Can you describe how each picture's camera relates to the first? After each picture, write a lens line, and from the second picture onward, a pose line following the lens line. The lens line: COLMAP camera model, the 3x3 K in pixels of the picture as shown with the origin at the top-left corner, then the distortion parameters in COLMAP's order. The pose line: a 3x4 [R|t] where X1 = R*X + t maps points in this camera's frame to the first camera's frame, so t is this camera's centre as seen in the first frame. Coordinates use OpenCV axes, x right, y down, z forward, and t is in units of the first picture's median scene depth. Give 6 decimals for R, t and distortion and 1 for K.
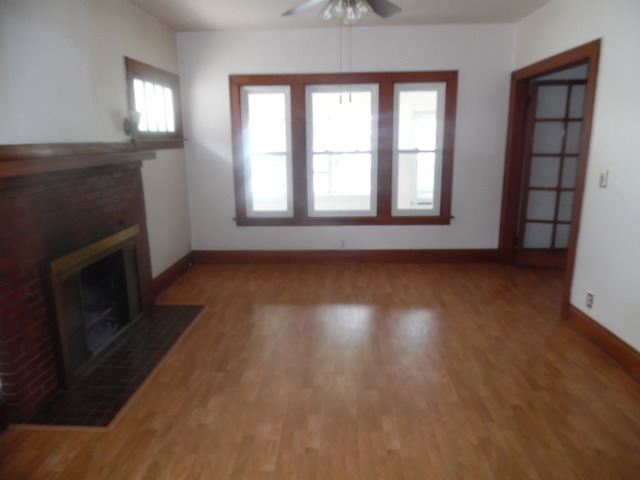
lens RADIAL K [[452.0, 0, 319.9], [0, 452.0, 239.6], [0, 0, 1]] dist [-0.006096, -0.004332]
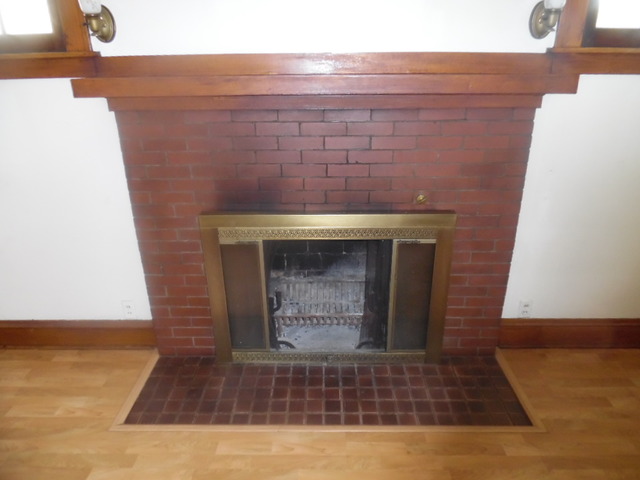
lens RADIAL K [[452.0, 0, 320.3], [0, 452.0, 239.0], [0, 0, 1]] dist [-0.006096, -0.004332]
pose [[0.035469, 0.399260, -0.916151, 0.129017], [-0.214920, 0.898326, 0.383171, -0.232279], [0.975987, 0.183308, 0.117672, 1.013164]]
